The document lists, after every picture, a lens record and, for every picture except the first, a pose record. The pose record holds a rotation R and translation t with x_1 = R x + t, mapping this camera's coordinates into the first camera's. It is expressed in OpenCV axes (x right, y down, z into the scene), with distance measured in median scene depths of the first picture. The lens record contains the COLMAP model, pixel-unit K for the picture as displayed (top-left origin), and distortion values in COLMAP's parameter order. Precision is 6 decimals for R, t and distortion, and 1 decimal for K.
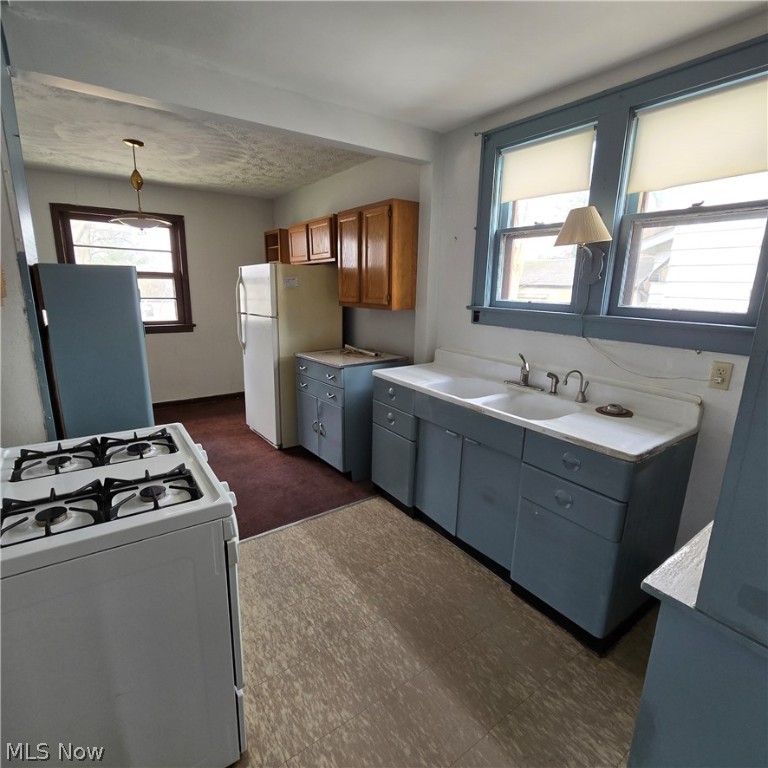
lens RADIAL K [[422.1, 0, 384.0], [0, 422.1, 384.0], [0, 0, 1]] dist [-0.001416, -0.000666]
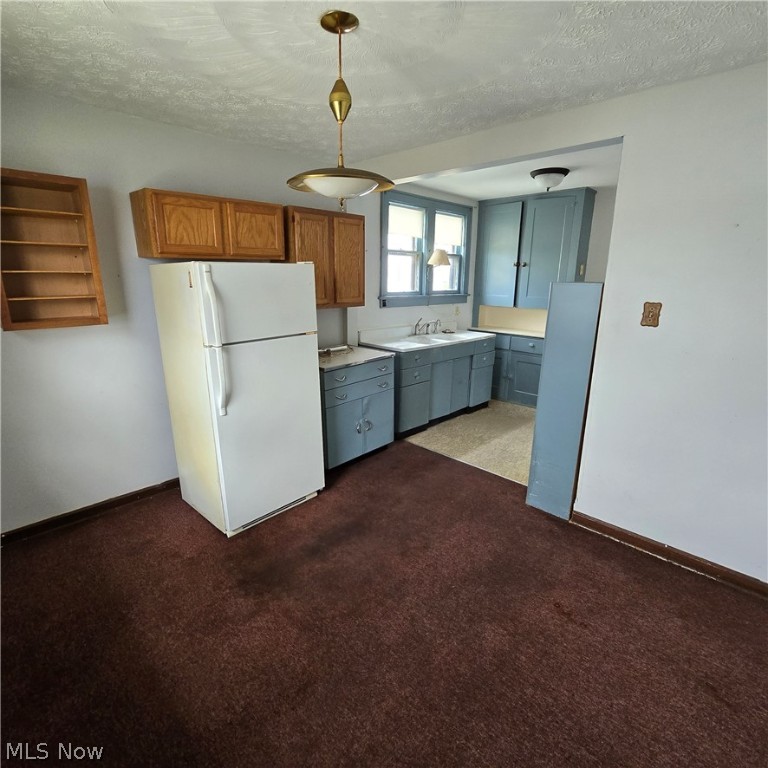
lens RADIAL K [[422.1, 0, 384.0], [0, 422.1, 384.0], [0, 0, 1]] dist [-0.001416, -0.000666]
pose [[-0.185794, -0.270602, 0.944592, -1.540644], [0.206415, 0.929130, 0.306773, -0.416073], [-0.960663, 0.251974, -0.116771, 1.449421]]
